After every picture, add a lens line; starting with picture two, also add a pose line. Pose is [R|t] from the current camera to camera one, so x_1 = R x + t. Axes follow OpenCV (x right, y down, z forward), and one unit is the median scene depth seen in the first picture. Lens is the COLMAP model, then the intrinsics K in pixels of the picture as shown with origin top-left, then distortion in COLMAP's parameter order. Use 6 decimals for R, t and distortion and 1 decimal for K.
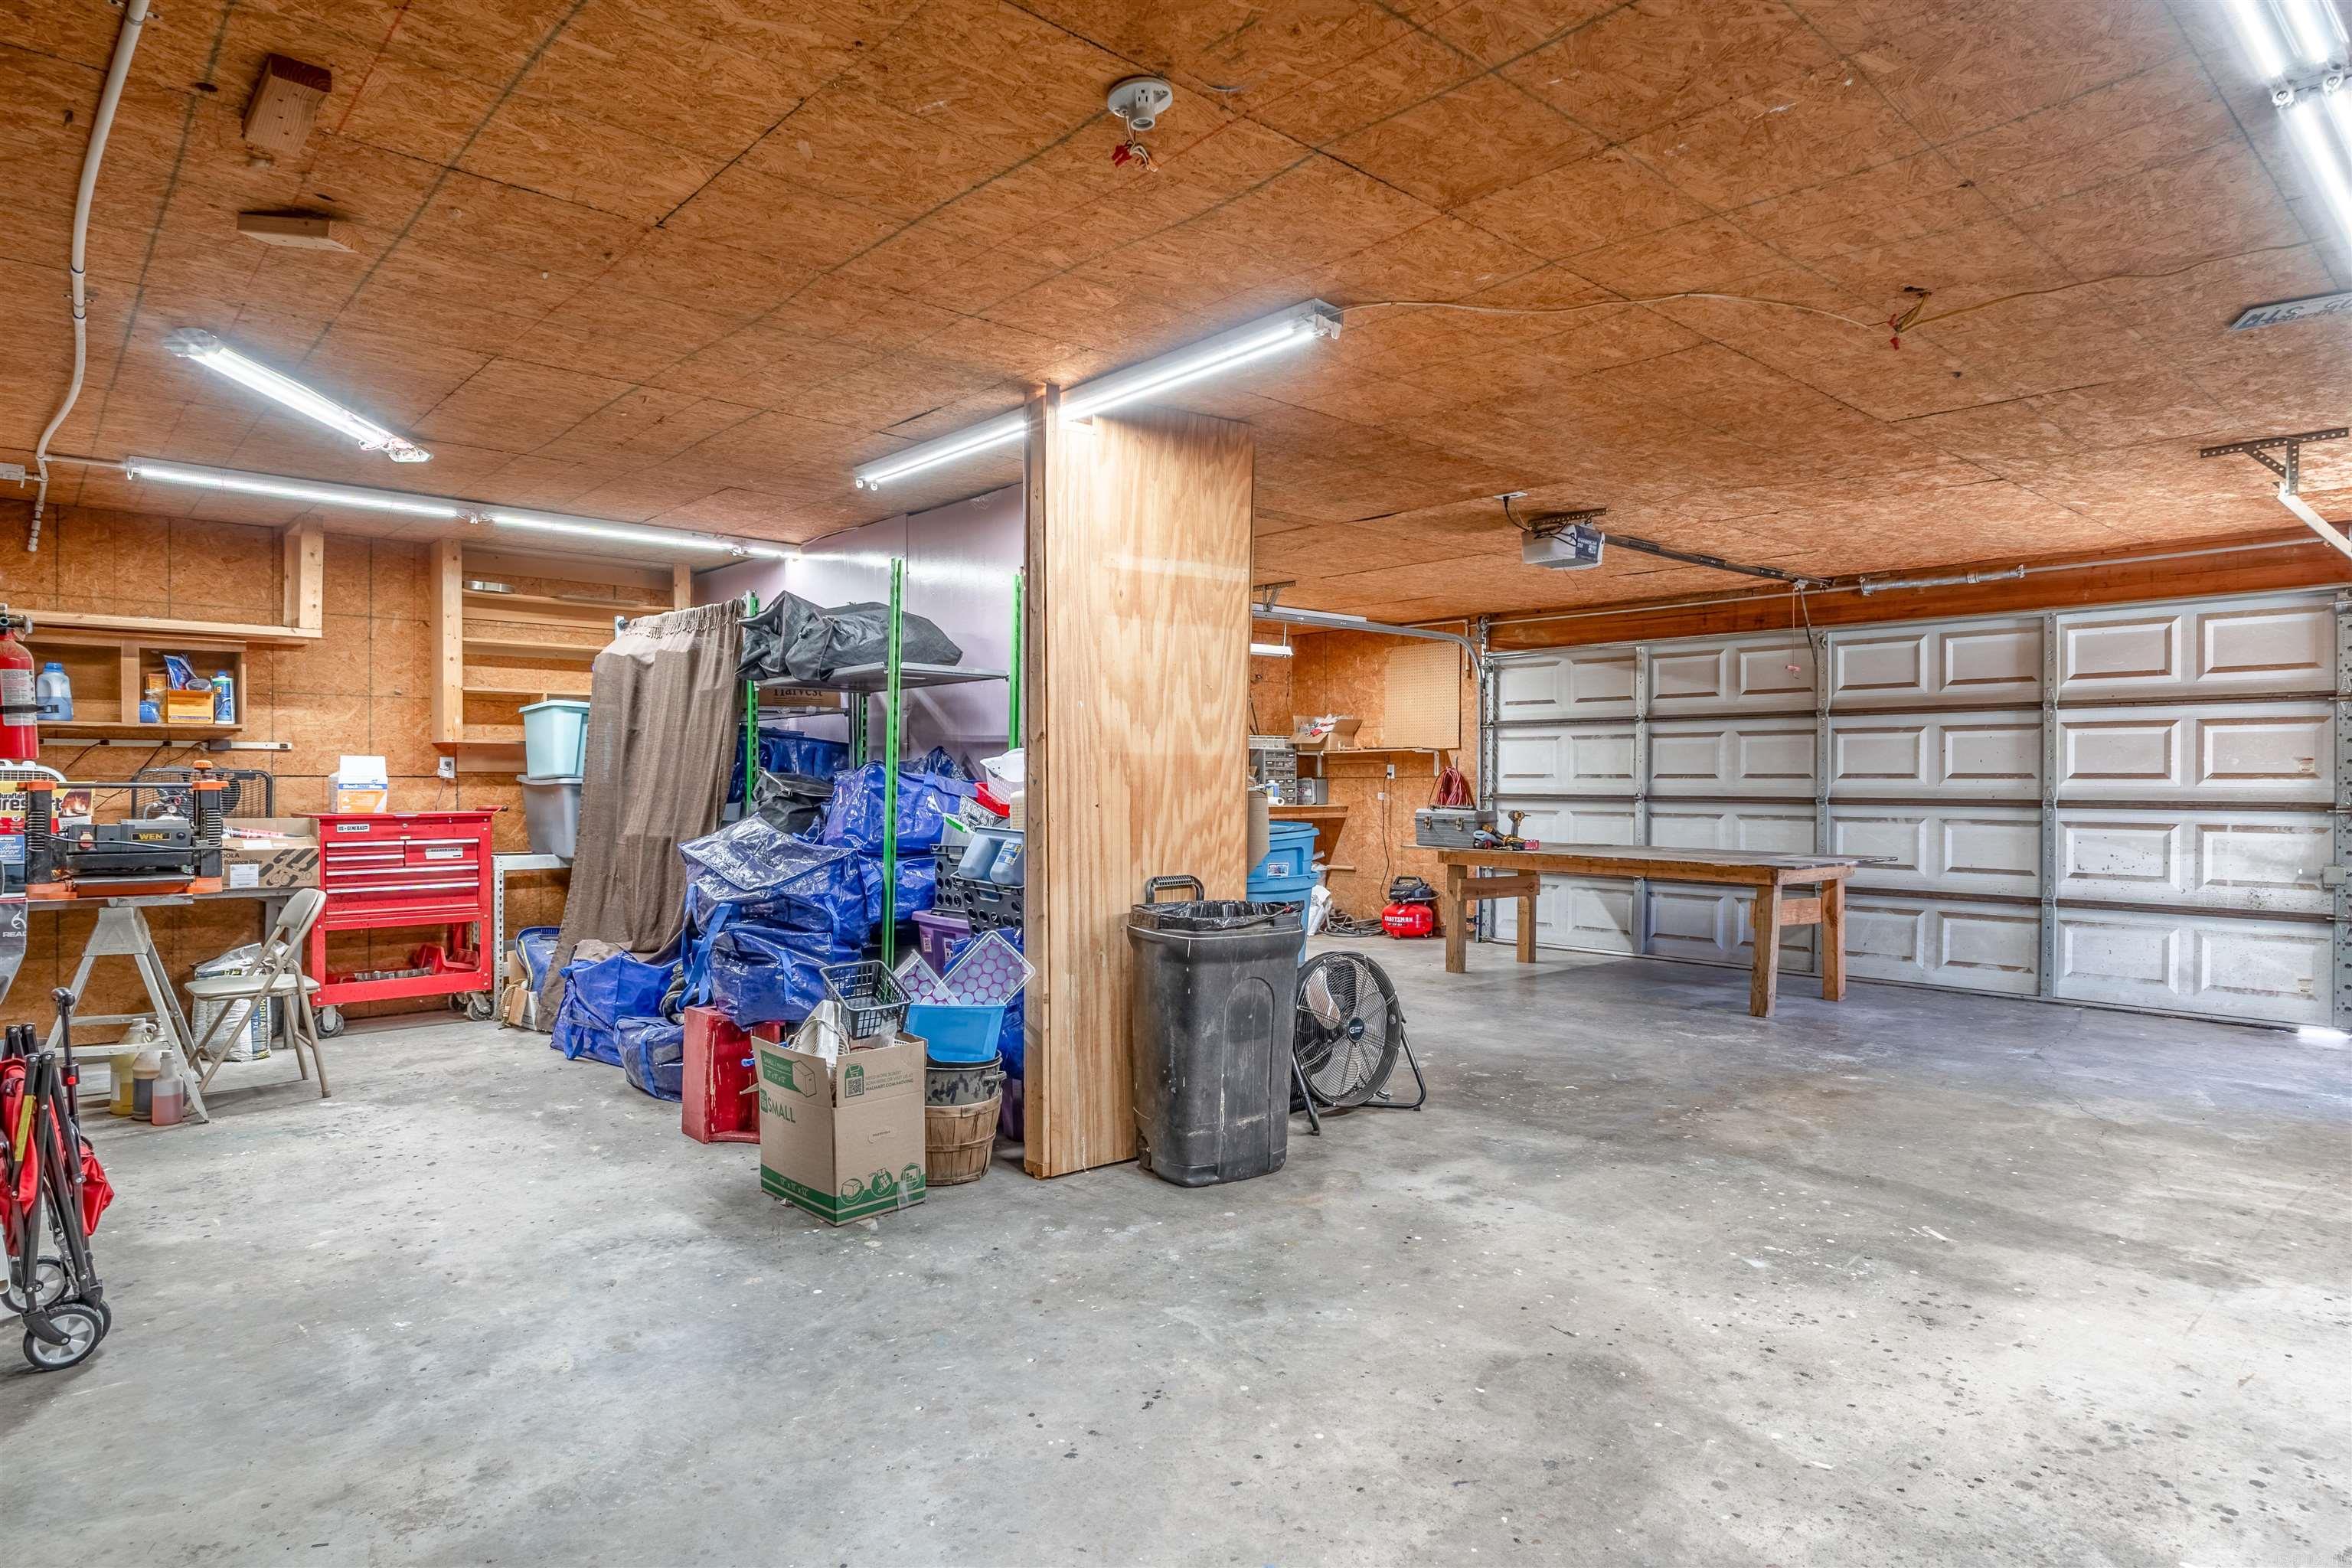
lens RADIAL K [[1323.1, 0, 1169.3], [0, 1323.1, 787.4], [0, 0, 1]] dist [0.004207, -0.001065]
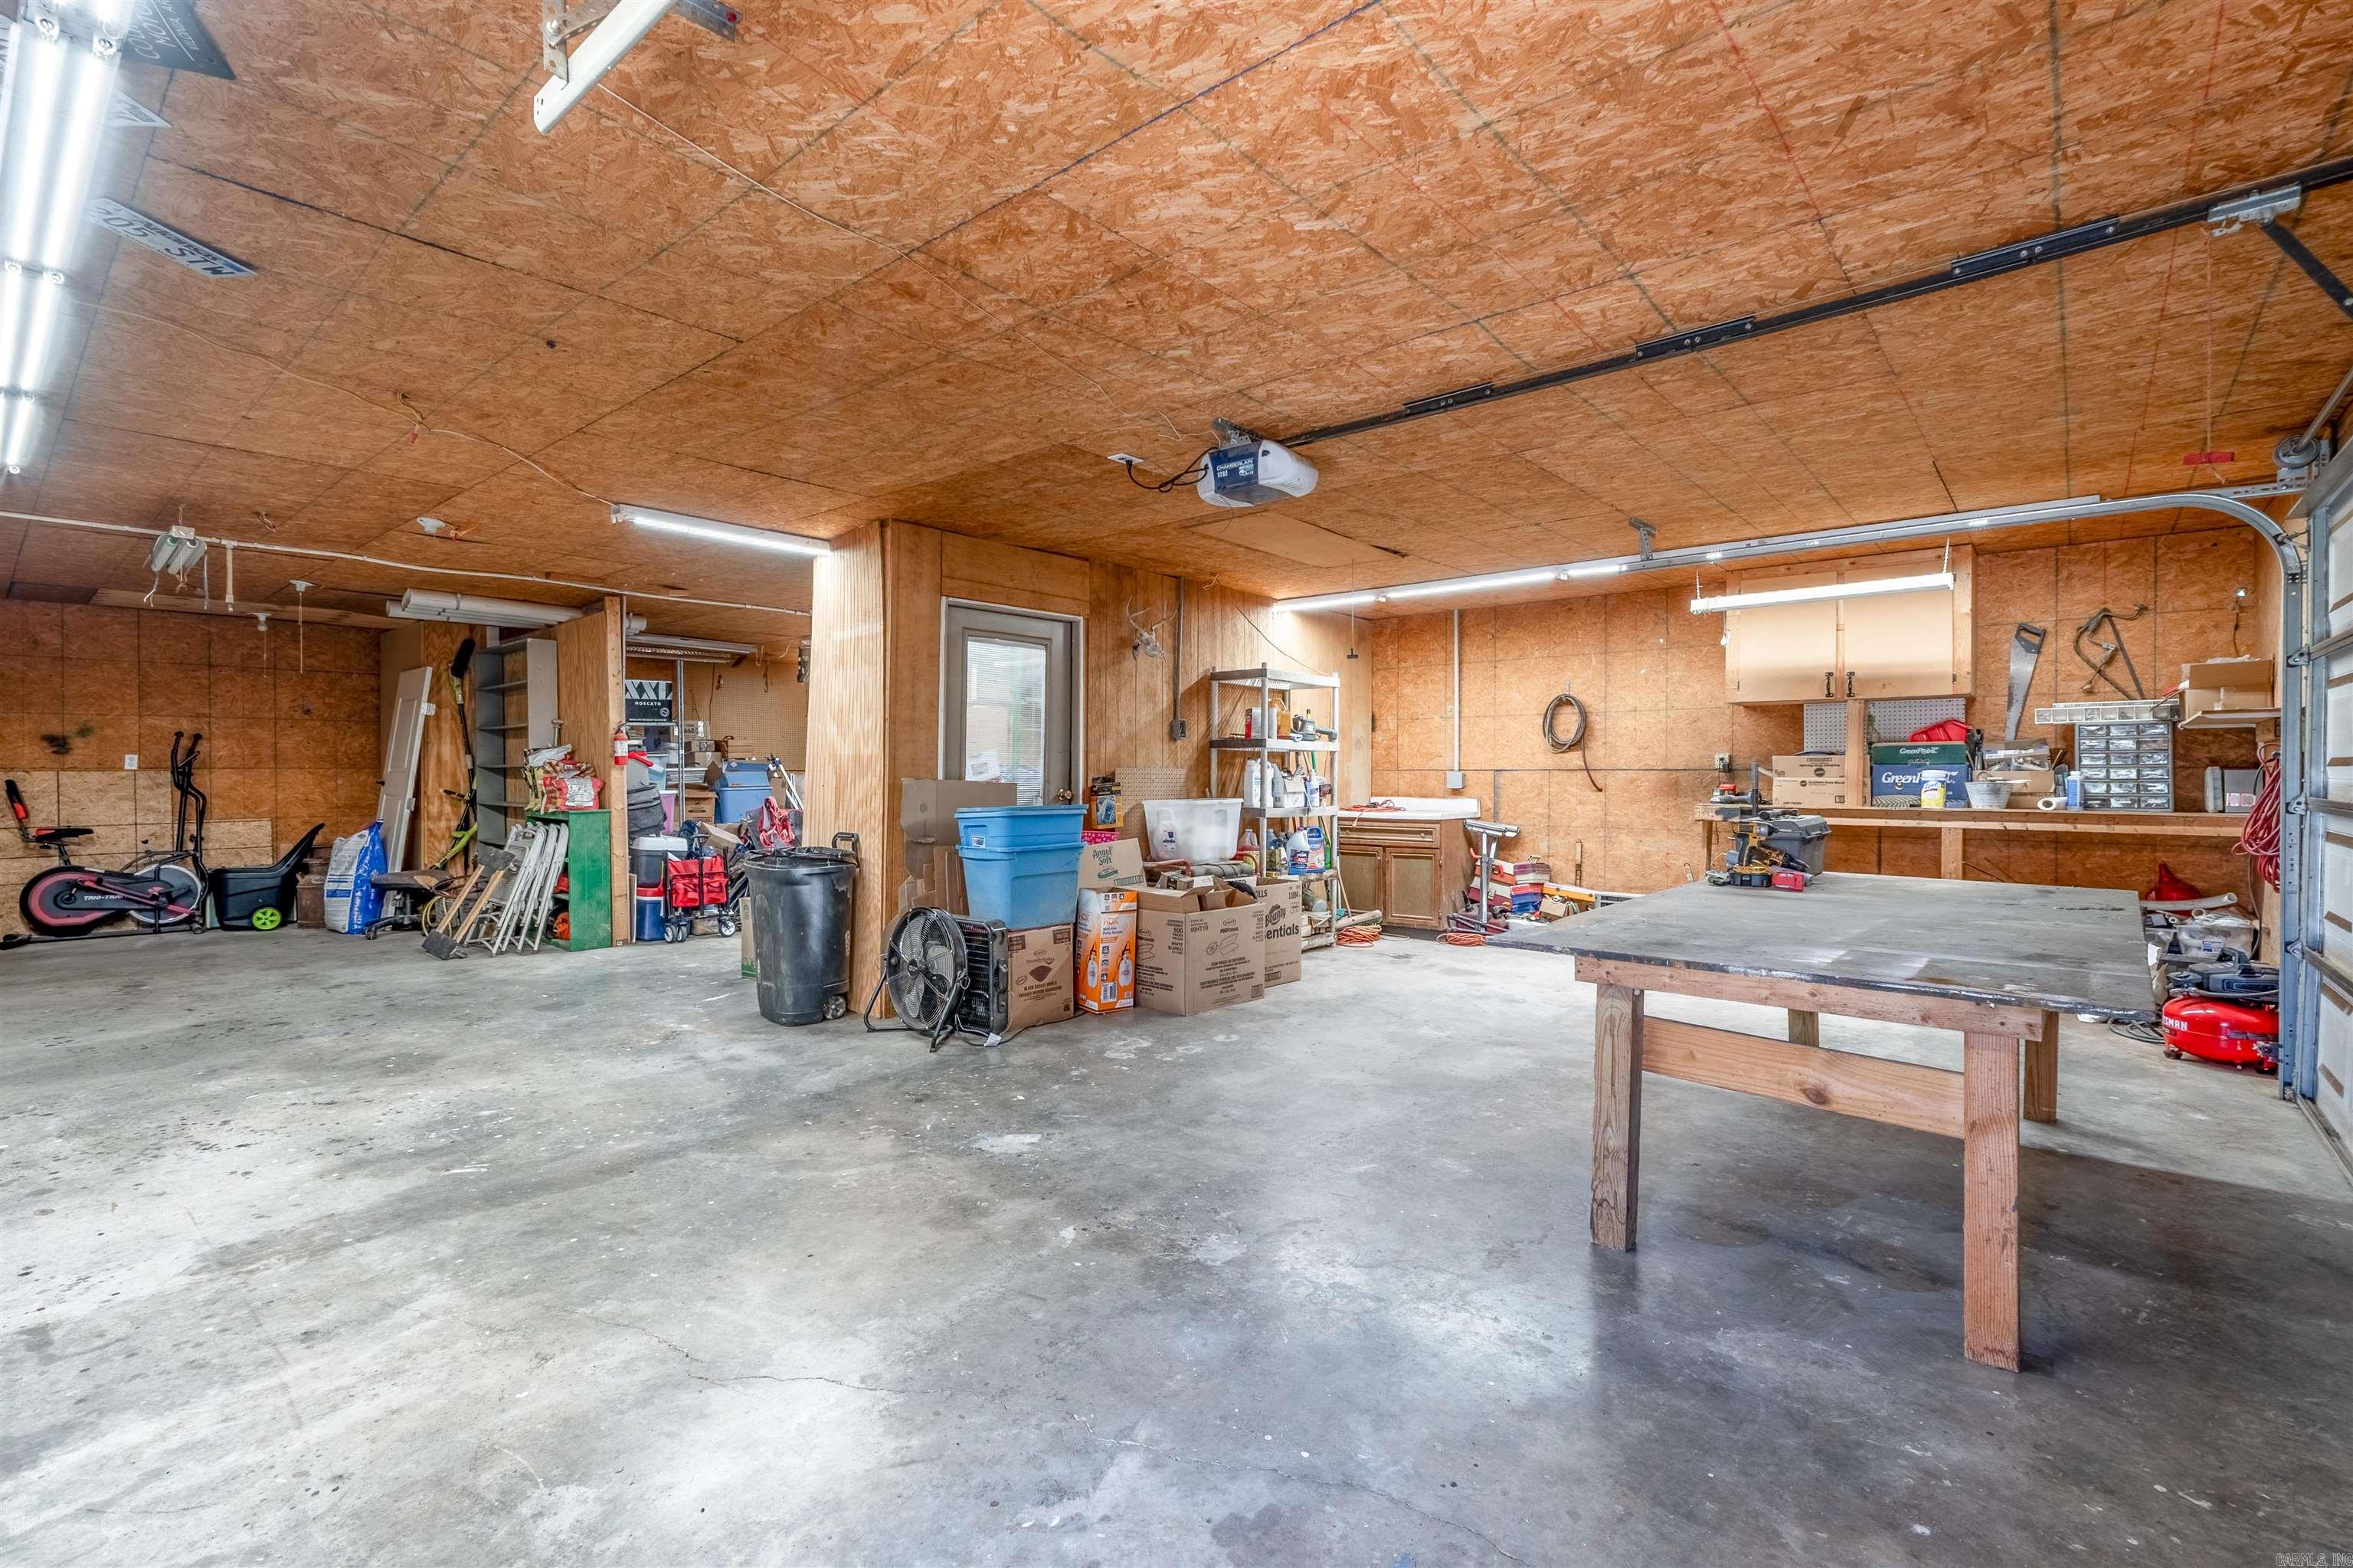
lens RADIAL K [[1048.0, 0, 1168.9], [0, 1048.0, 777.2], [0, 0, 1]] dist [-0.001832, -0.000295]
pose [[0.127536, 0.005890, -0.991816, 1.502914], [-0.007428, 0.999960, 0.004983, -0.006603], [0.991806, 0.006732, 0.127575, 1.445557]]
